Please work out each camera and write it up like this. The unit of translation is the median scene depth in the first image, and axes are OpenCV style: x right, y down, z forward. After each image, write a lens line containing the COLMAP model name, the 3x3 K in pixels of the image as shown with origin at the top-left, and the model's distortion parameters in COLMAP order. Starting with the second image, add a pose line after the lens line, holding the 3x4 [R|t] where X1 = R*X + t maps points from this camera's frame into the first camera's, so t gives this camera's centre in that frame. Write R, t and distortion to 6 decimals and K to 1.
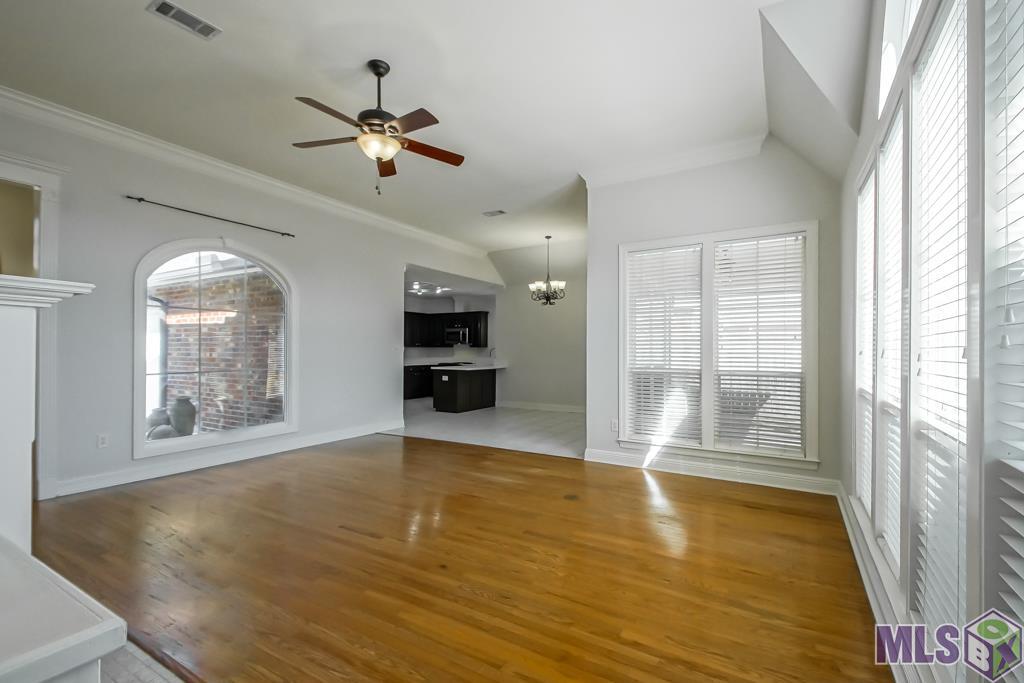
lens RADIAL K [[449.6, 0, 519.2], [0, 449.6, 347.7], [0, 0, 1]] dist [0.003108, -0.001147]
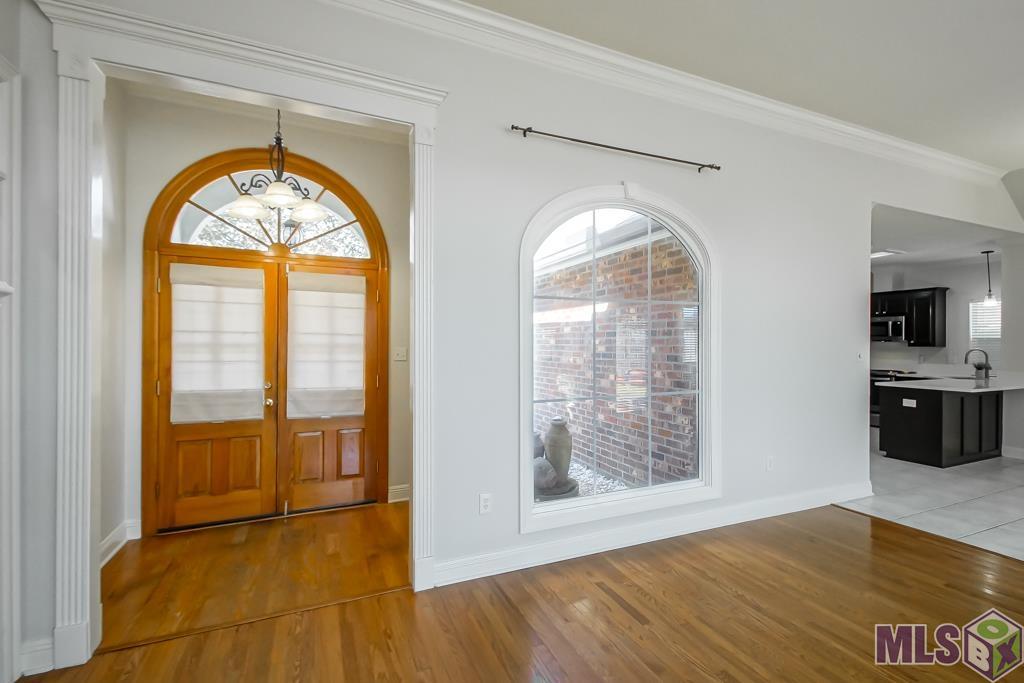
lens RADIAL K [[449.6, 0, 512.6], [0, 449.6, 341.9], [0, 0, 1]] dist [0.003108, -0.001147]
pose [[0.798595, -0.004775, -0.601849, -0.292705], [0.005972, 0.999982, -0.000009, -0.018537], [0.601839, -0.003588, 0.798610, 0.294655]]
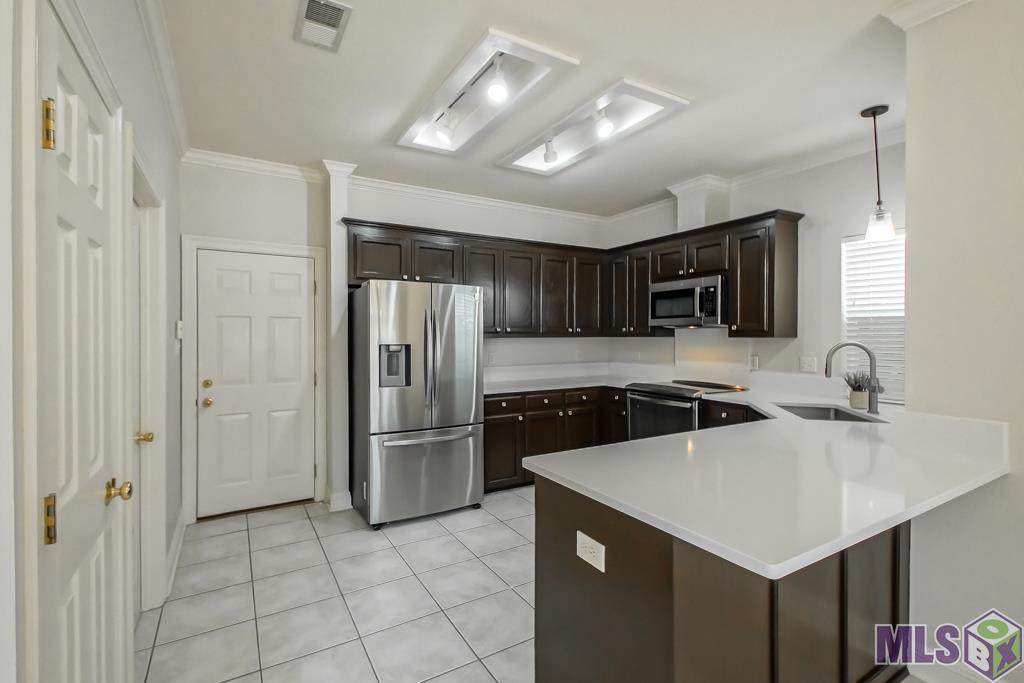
lens RADIAL K [[449.6, 0, 486.4], [0, 449.6, 339.0], [0, 0, 1]] dist [0.003108, -0.001147]
pose [[0.845859, -0.005879, -0.533374, -0.146684], [0.013603, 0.999852, 0.010551, -0.009095], [0.533233, -0.016180, 0.845814, 1.114477]]
